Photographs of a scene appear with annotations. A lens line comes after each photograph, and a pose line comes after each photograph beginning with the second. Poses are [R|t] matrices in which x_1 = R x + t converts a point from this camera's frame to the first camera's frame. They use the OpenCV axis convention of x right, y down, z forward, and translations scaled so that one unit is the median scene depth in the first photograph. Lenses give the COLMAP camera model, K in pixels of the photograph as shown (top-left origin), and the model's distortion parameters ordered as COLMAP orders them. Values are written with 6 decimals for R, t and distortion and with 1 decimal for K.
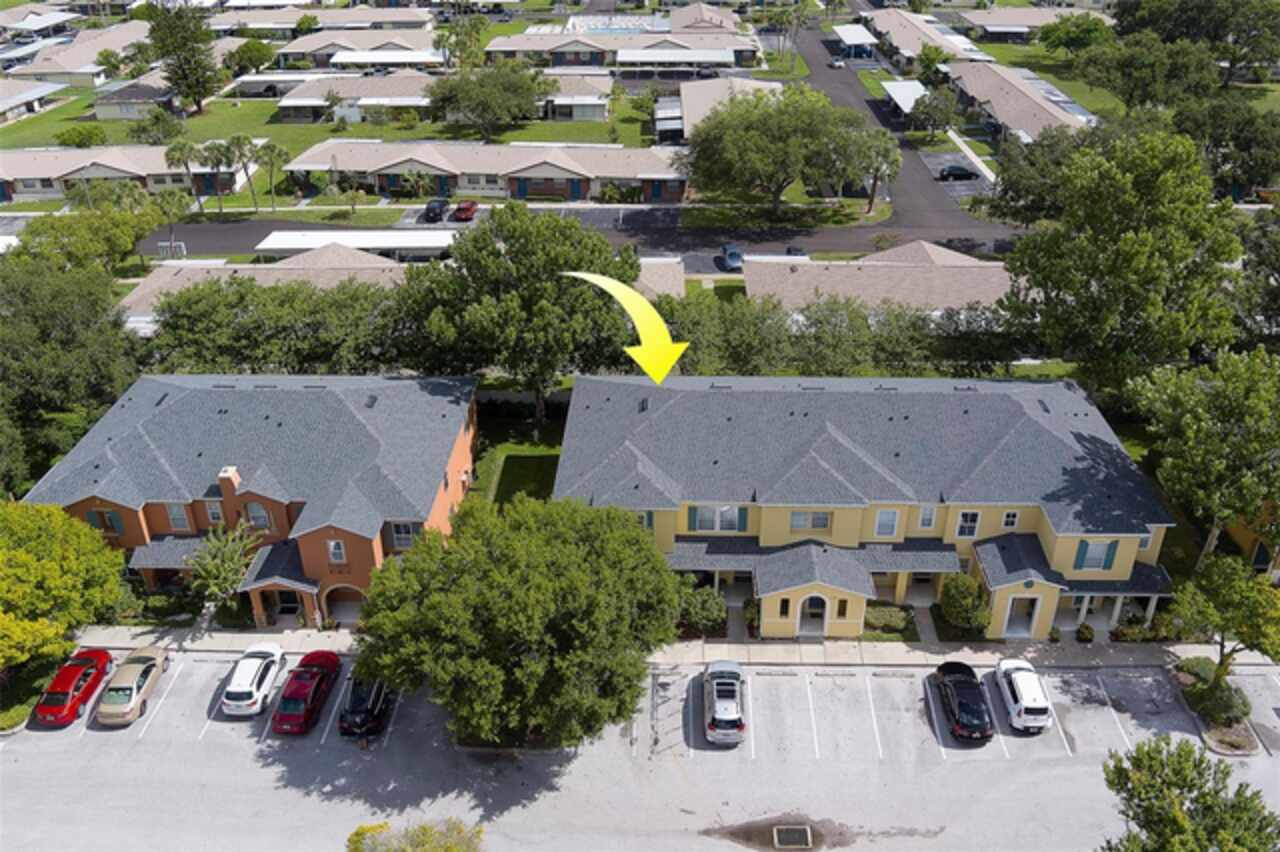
lens RADIAL K [[1044.6, 0, 652.7], [0, 1044.6, 413.0], [0, 0, 1]] dist [-0.062872, 0.023852]
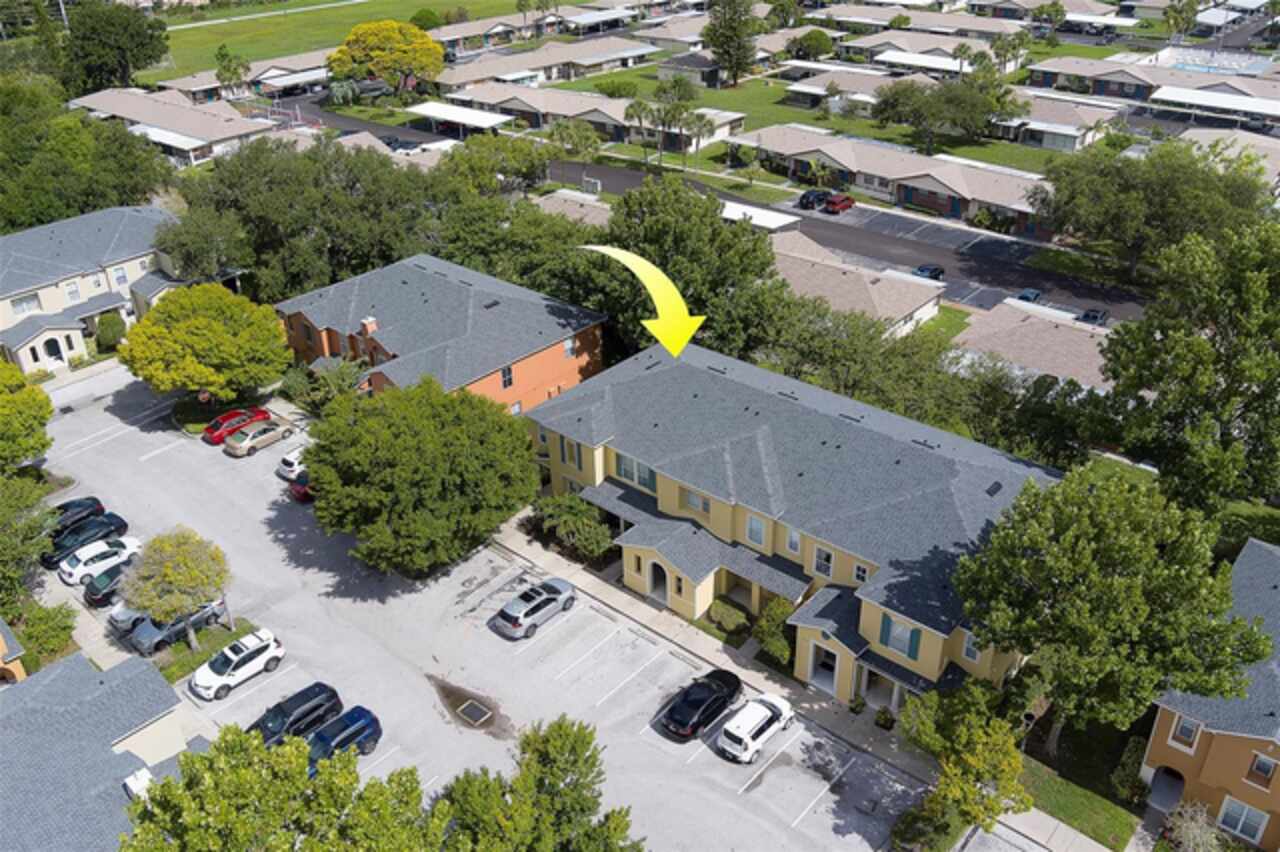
lens RADIAL K [[1044.6, 0, 641.0], [0, 1044.6, 434.1], [0, 0, 1]] dist [-0.062872, 0.023852]
pose [[0.765098, 0.312764, -0.562852, 0.325610], [-0.305732, 0.945749, 0.109943, -0.029026], [0.566703, 0.087965, 0.819213, 0.044469]]
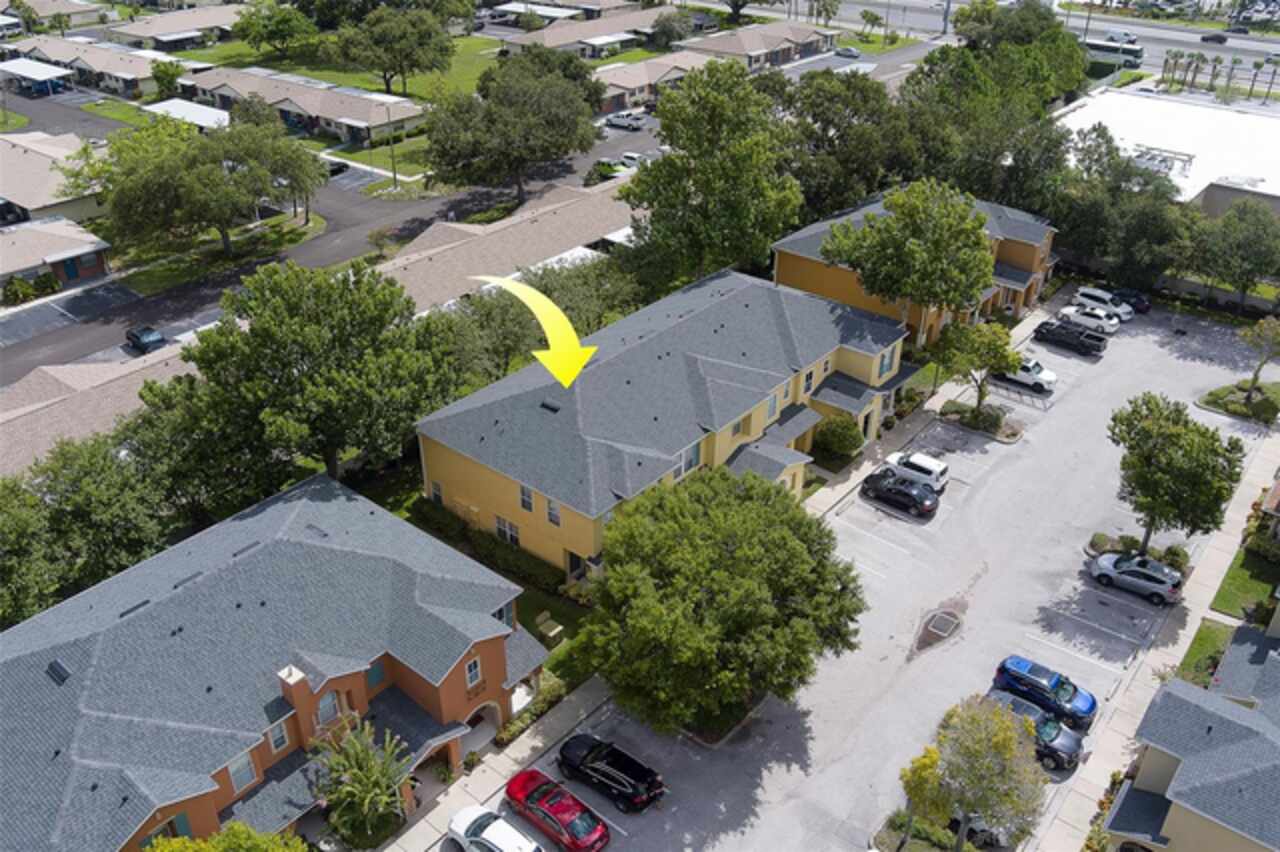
lens RADIAL K [[1044.6, 0, 646.4], [0, 1044.6, 428.5], [0, 0, 1]] dist [-0.062872, 0.023852]
pose [[0.617042, -0.397378, 0.679227, -0.330199], [0.387942, 0.904570, 0.176789, -0.066814], [-0.684660, 0.154414, 0.712318, 0.117920]]
